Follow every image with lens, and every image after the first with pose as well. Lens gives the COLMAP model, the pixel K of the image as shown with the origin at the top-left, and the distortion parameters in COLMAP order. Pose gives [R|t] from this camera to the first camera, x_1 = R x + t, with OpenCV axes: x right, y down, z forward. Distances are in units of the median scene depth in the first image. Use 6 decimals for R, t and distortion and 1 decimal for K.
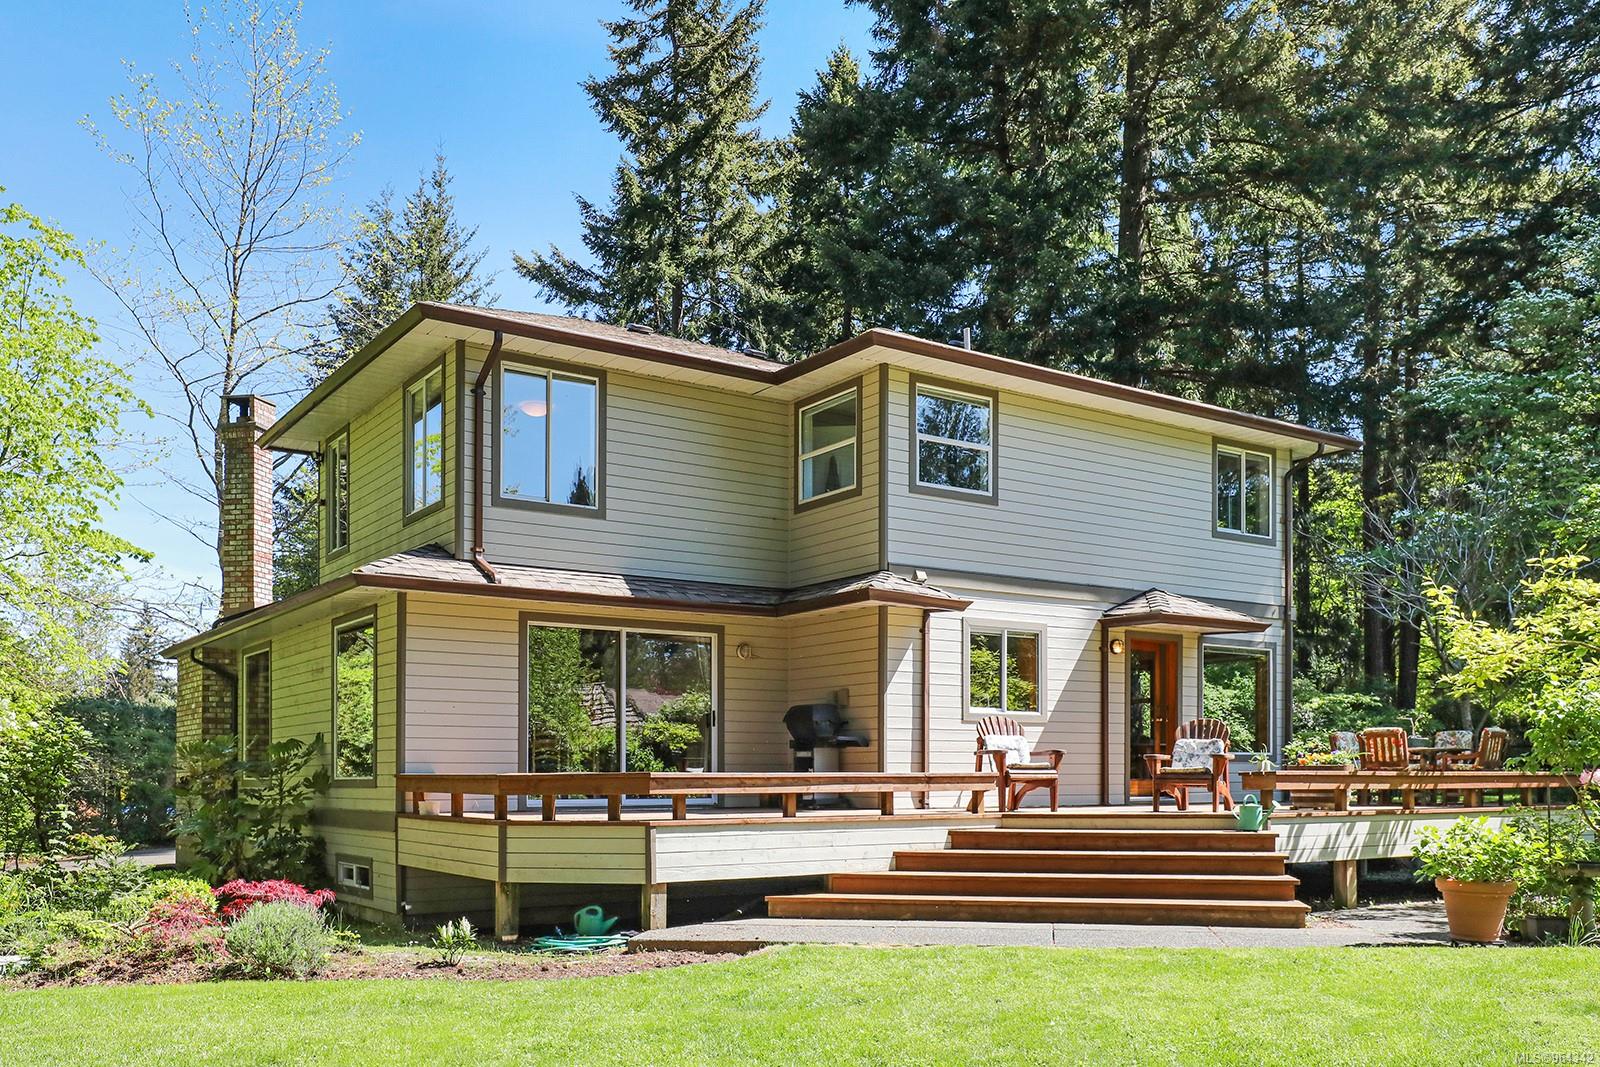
lens RADIAL K [[1369.6, 0, 799.0], [0, 1369.6, 534.1], [0, 0, 1]] dist [0.000145, 0.000378]
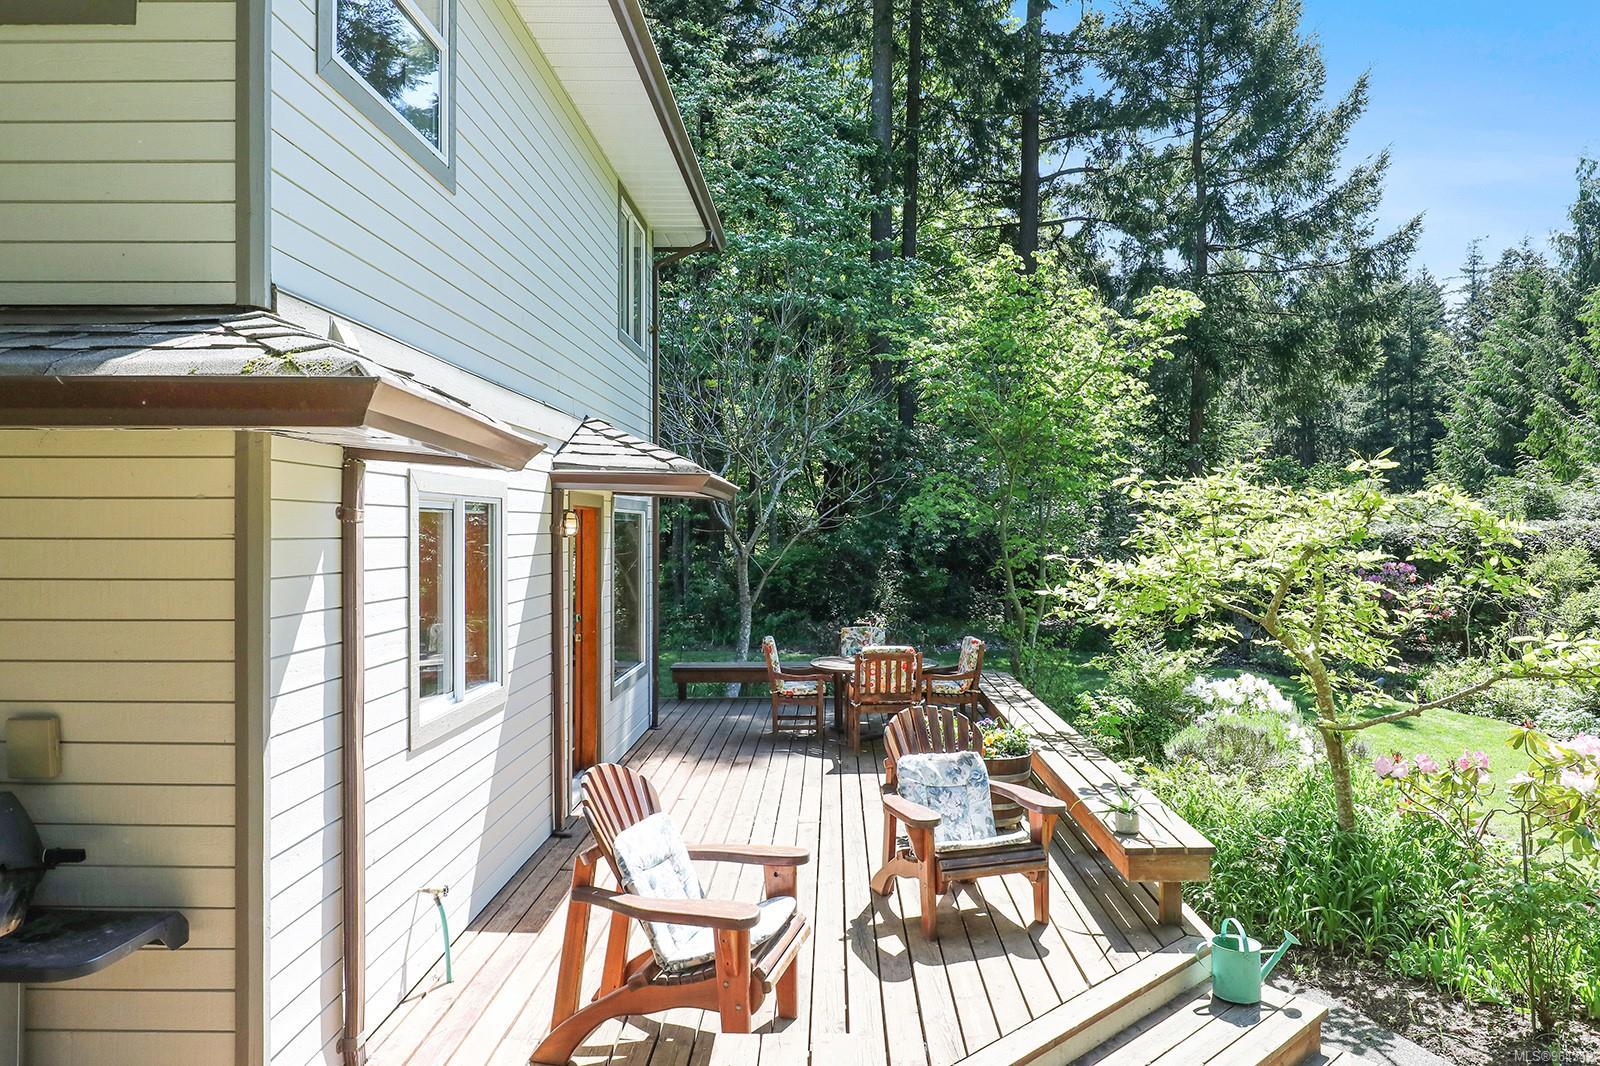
lens RADIAL K [[1070.2, 0, 803.6], [0, 1070.2, 521.1], [0, 0, 1]] dist [0.007577, 0.001622]
pose [[0.574042, 0.004365, 0.818814, -0.056210], [-0.147287, 0.984226, 0.098011, 0.031051], [-0.805470, -0.176863, 0.565630, 0.767397]]
